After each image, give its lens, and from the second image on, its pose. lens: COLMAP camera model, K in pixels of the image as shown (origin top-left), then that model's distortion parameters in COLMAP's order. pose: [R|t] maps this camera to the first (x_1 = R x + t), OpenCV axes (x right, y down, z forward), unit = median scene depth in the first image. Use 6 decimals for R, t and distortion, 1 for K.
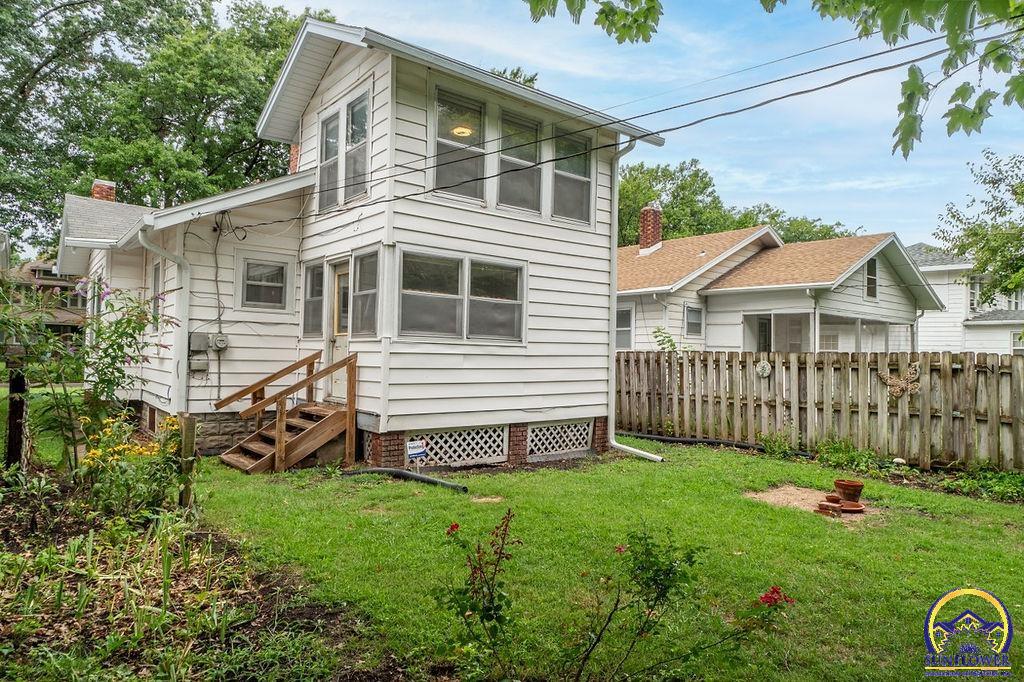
lens RADIAL K [[630.2, 0, 511.3], [0, 630.2, 344.3], [0, 0, 1]] dist [0.010811, 0.002200]
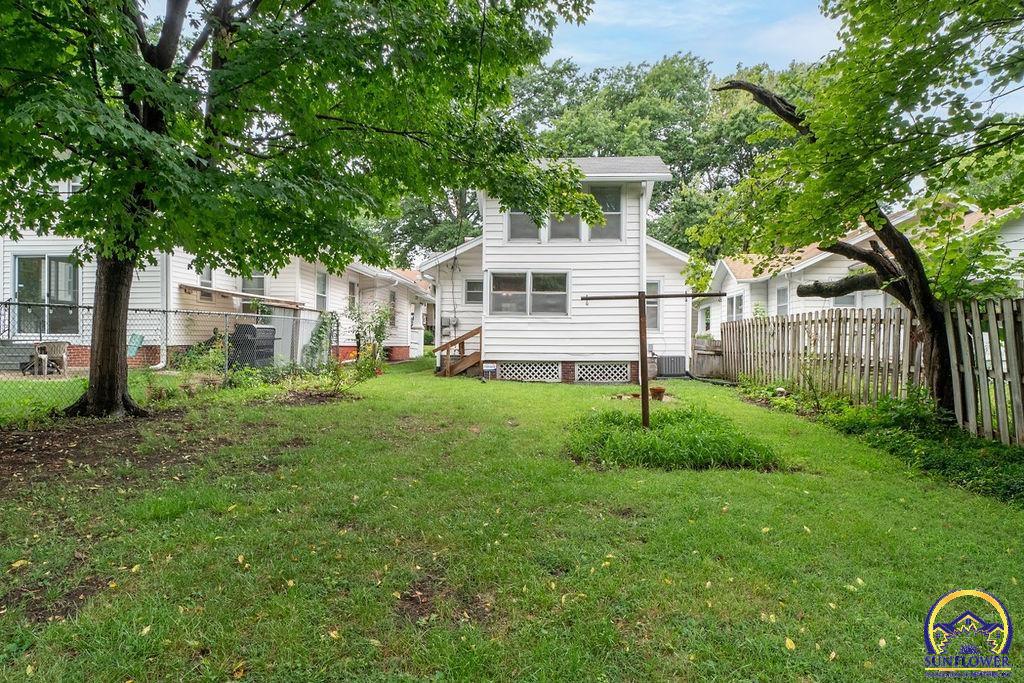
lens RADIAL K [[630.2, 0, 512.9], [0, 630.2, 337.3], [0, 0, 1]] dist [0.010811, 0.002200]
pose [[0.743415, -0.019570, -0.668544, 1.095881], [0.021493, 0.999755, -0.005365, 0.065712], [0.668485, -0.010381, 0.743653, -0.419321]]
